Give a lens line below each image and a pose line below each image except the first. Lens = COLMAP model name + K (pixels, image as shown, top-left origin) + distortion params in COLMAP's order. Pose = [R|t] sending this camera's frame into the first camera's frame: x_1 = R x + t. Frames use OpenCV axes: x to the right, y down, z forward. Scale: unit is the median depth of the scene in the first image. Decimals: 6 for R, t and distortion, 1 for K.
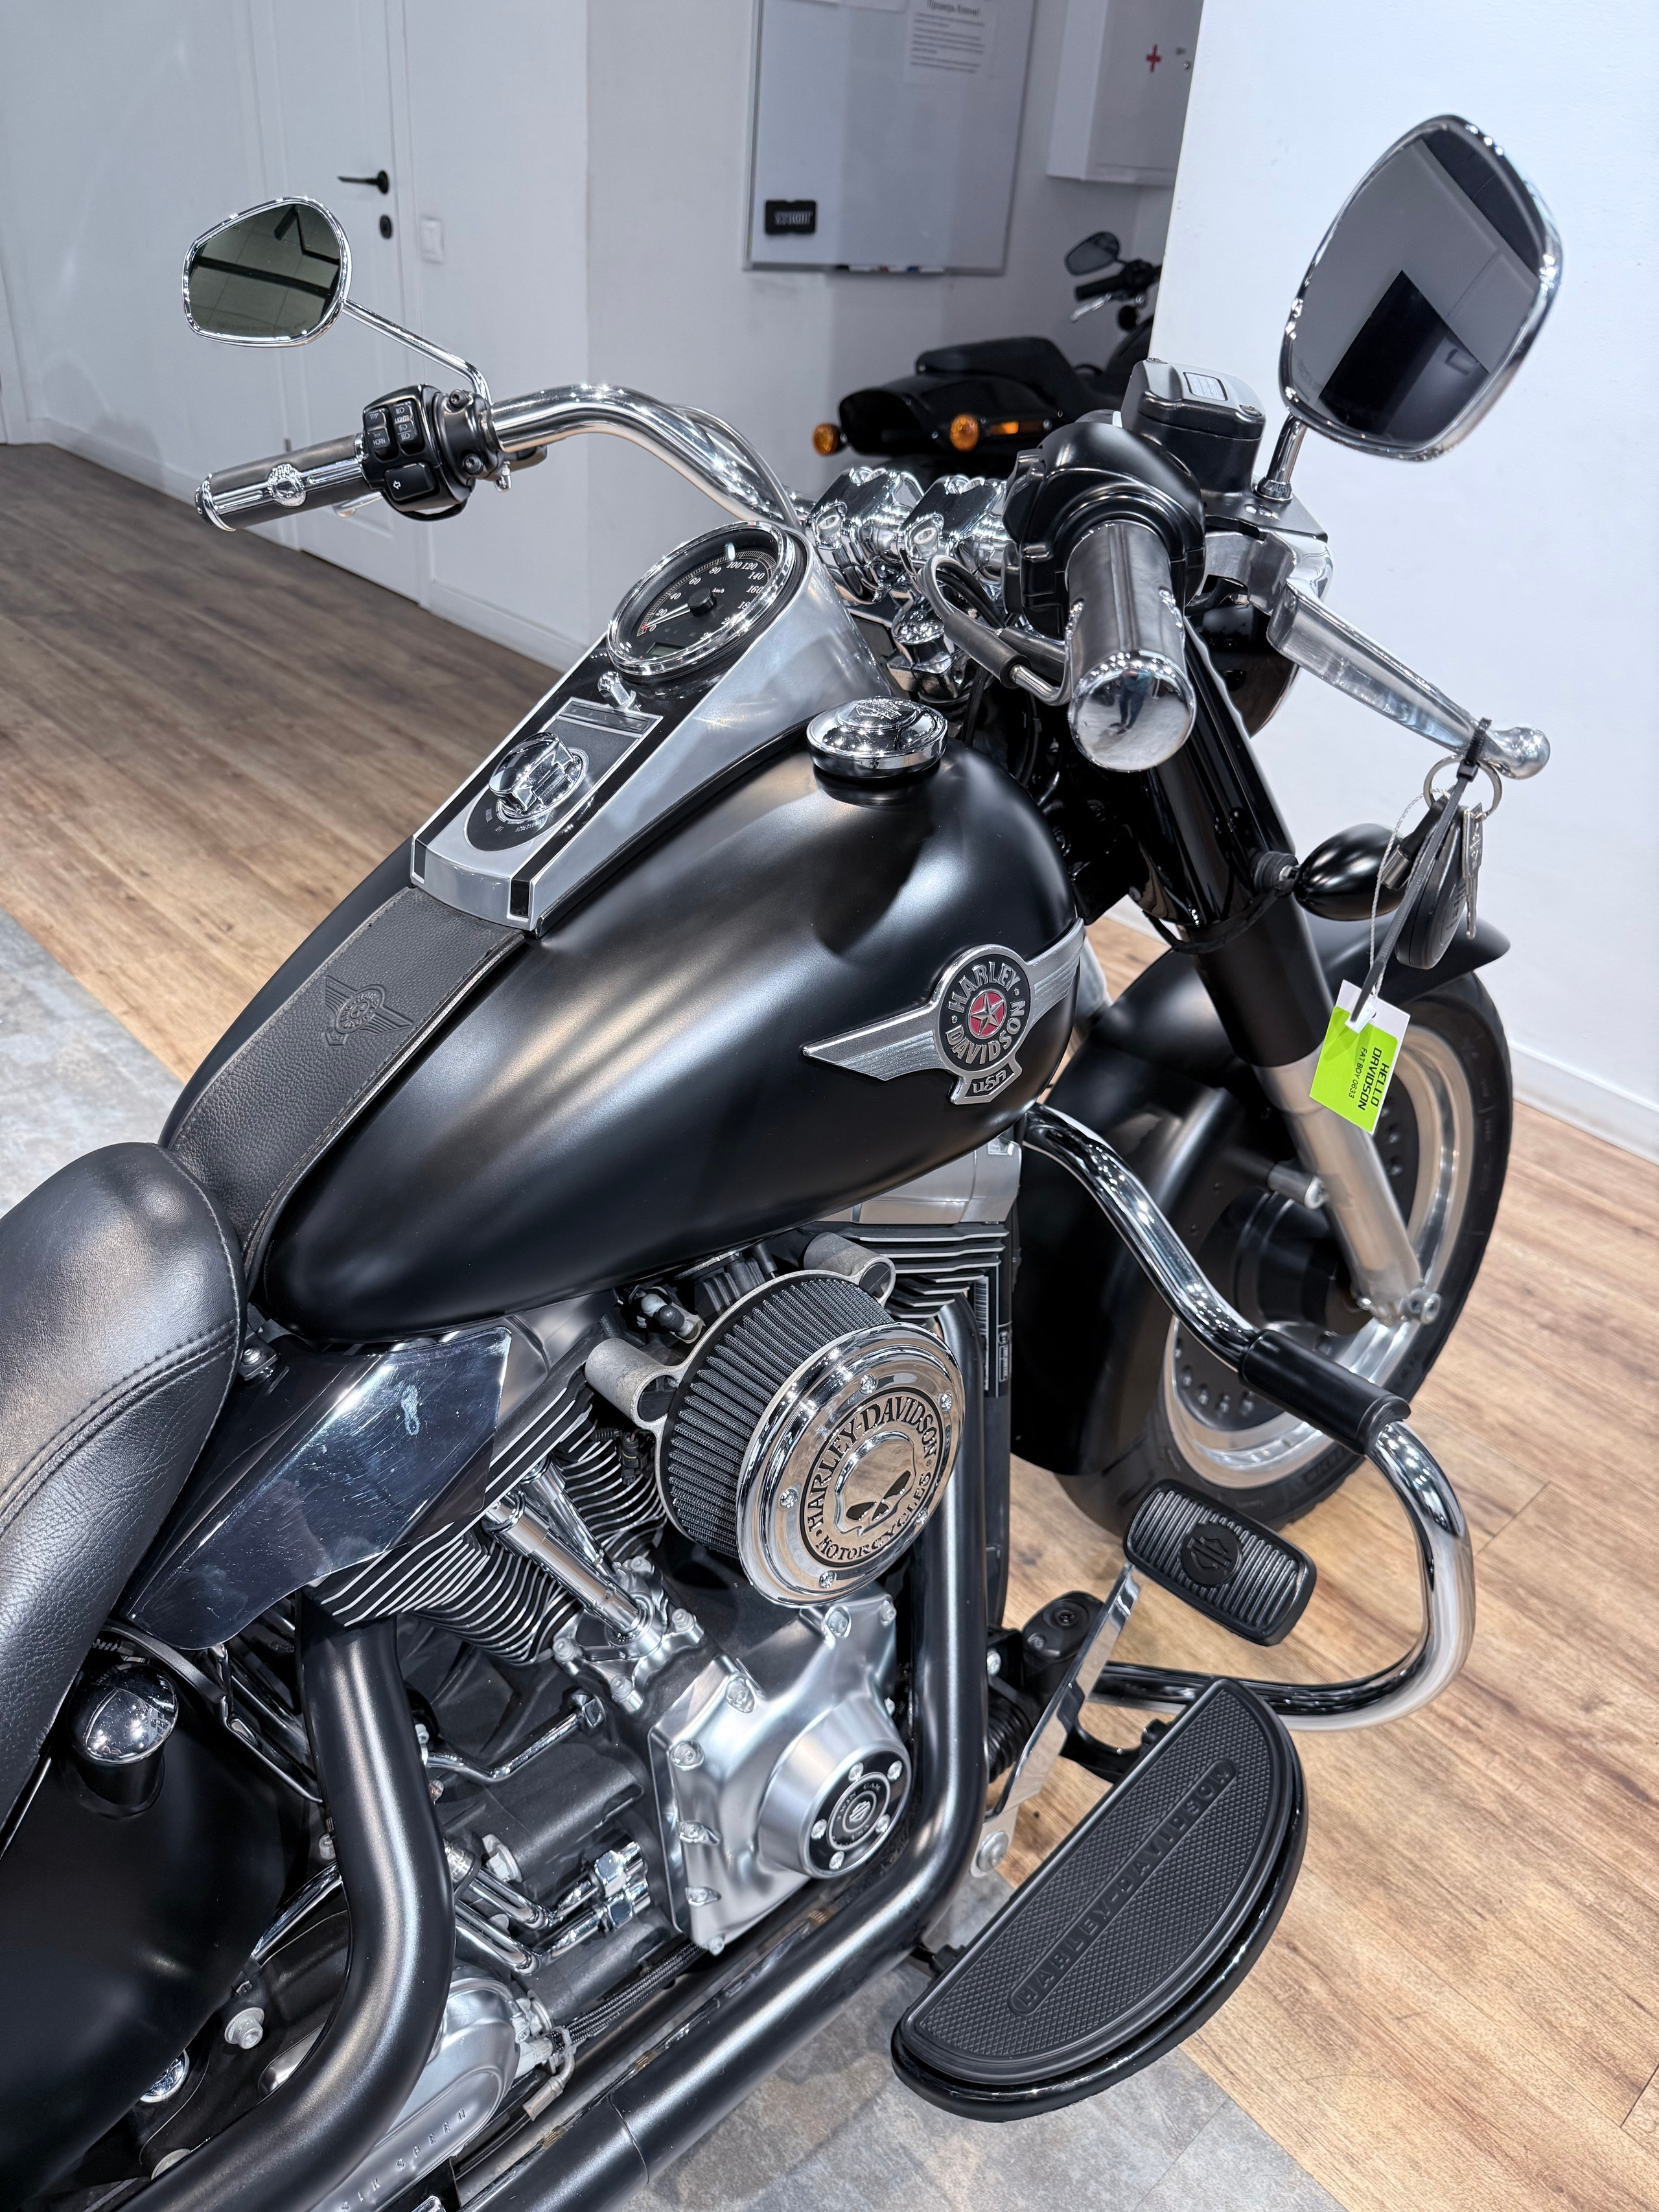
lens RADIAL K [[1516.3, 0, 844.8], [0, 1516.3, 1093.0], [0, 0, 1]] dist [0.009728, -0.008739]
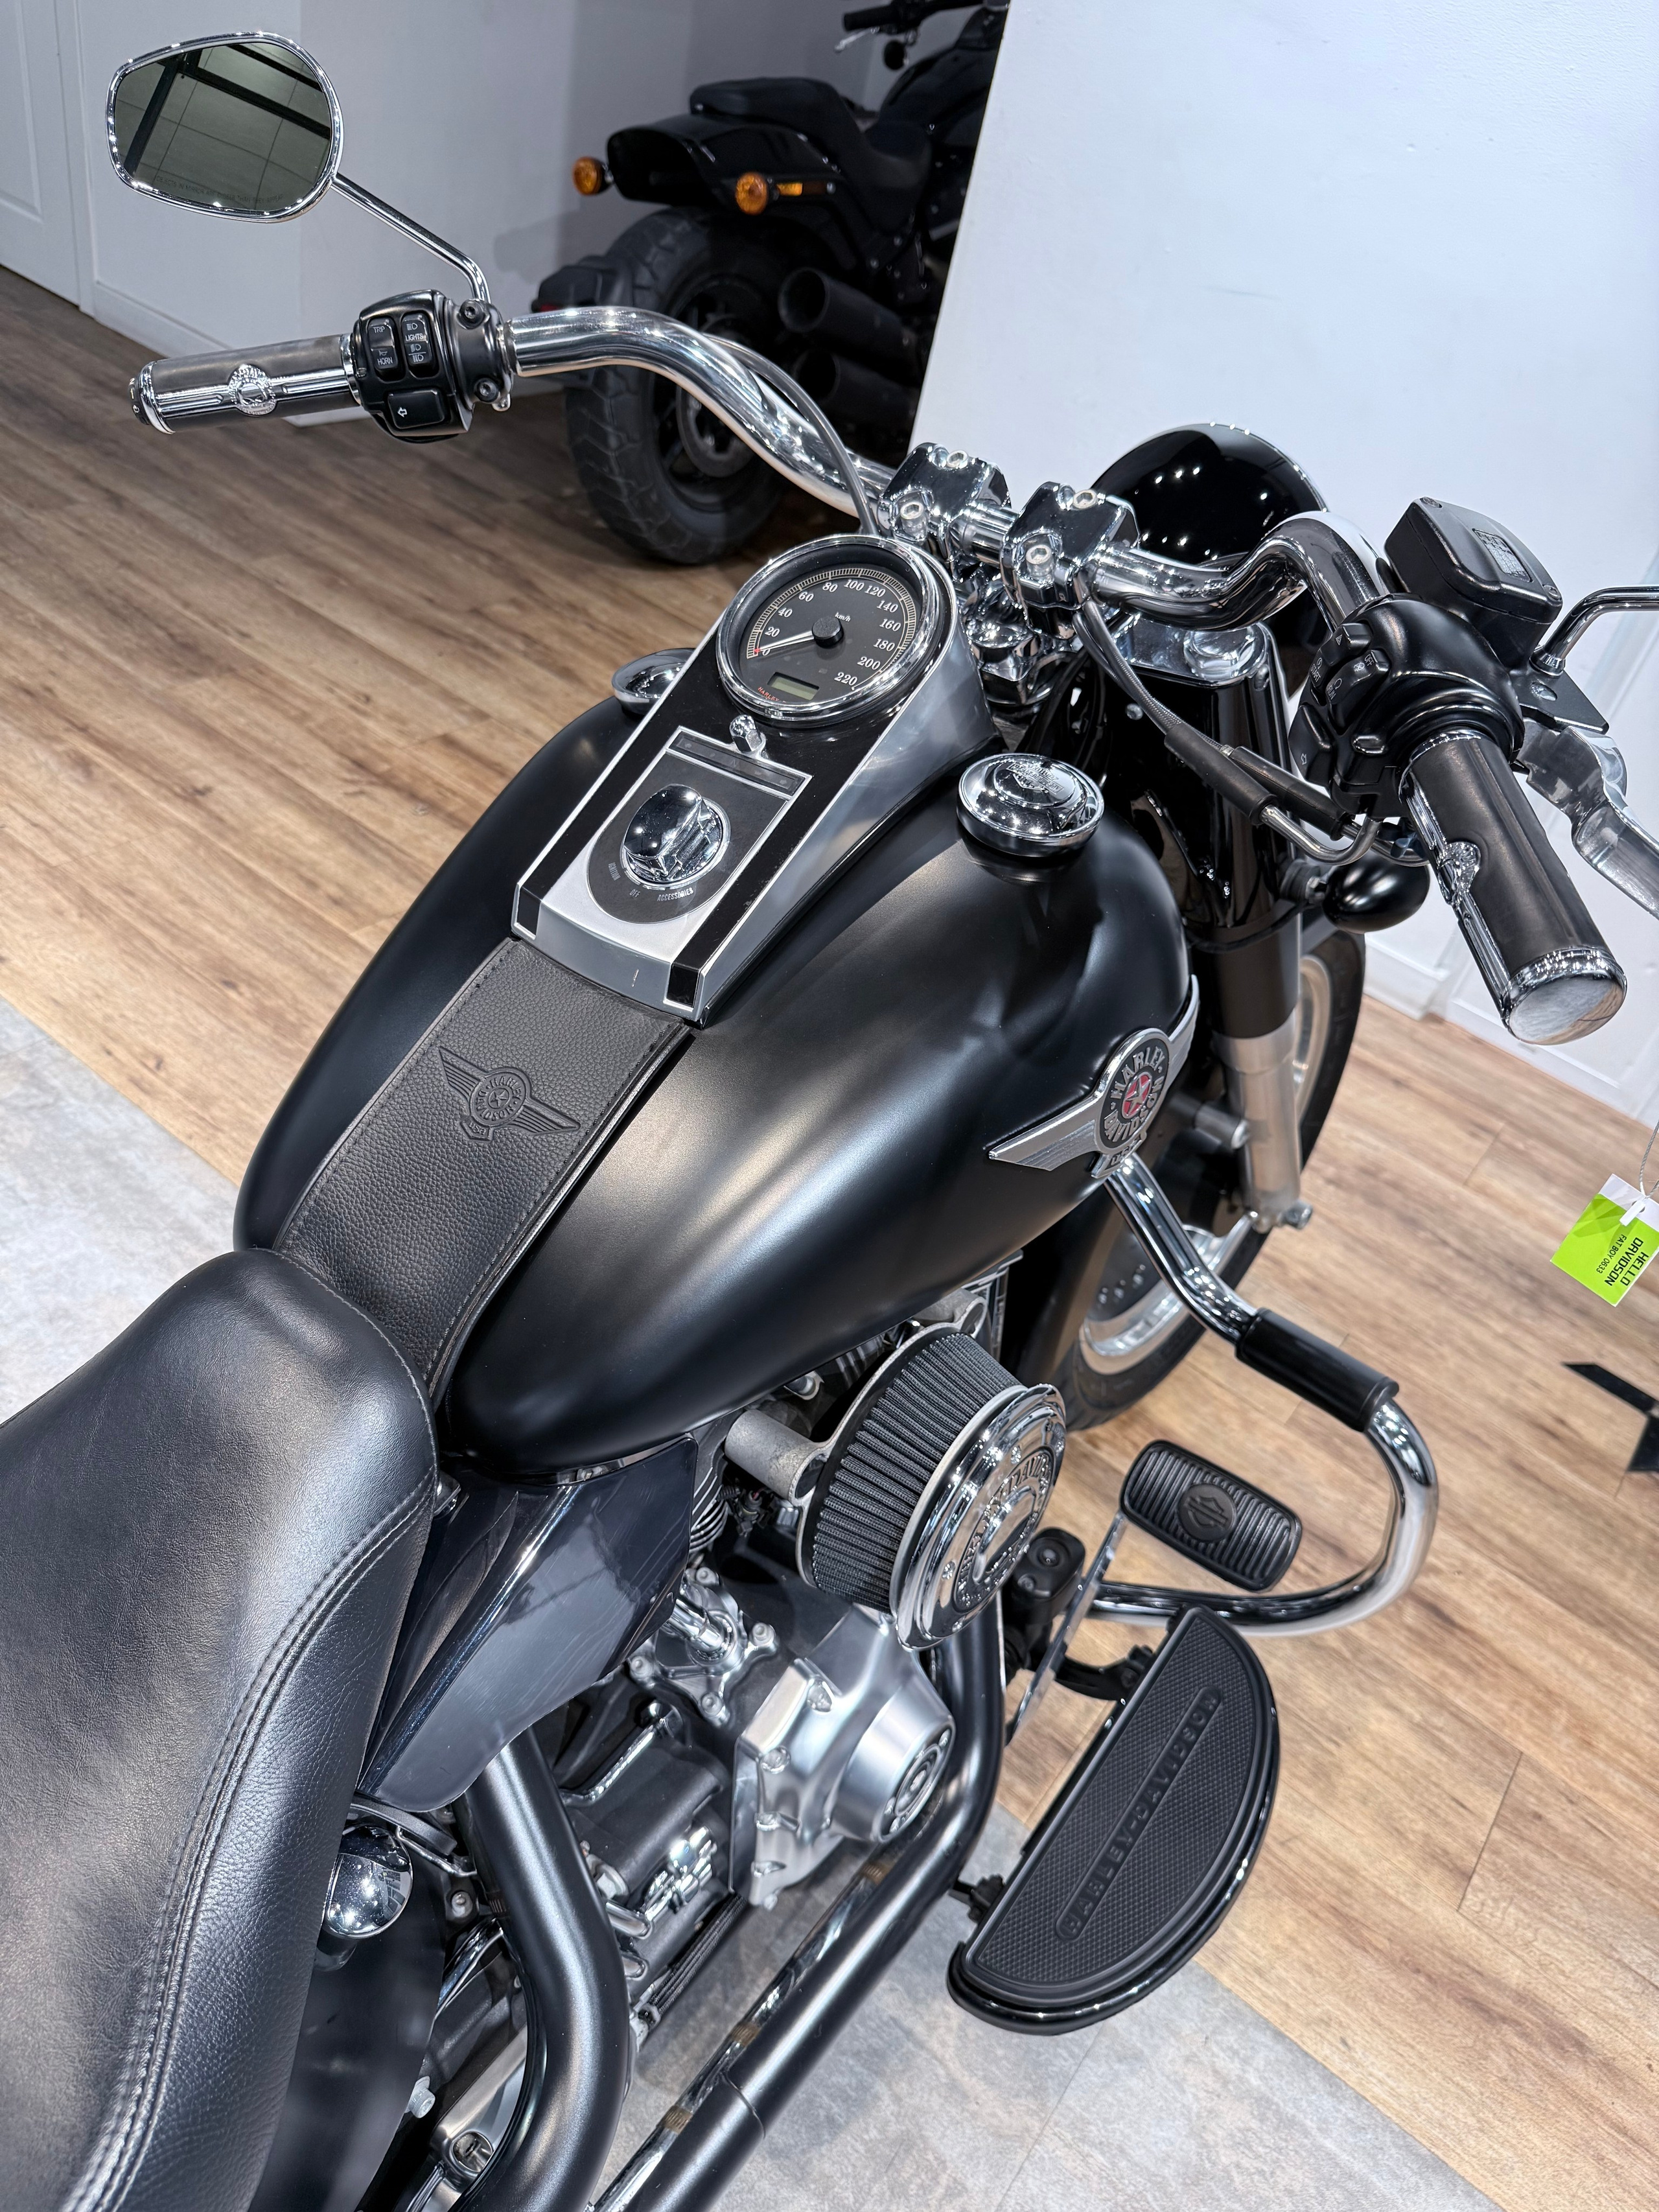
lens RADIAL K [[1516.3, 0, 844.8], [0, 1516.3, 1093.0], [0, 0, 1]] dist [0.009728, -0.008739]
pose [[0.977497, -0.013624, 0.210507, -0.223988], [-0.020620, 0.986962, 0.159624, -0.152645], [-0.209938, -0.160373, 0.964472, 0.046137]]
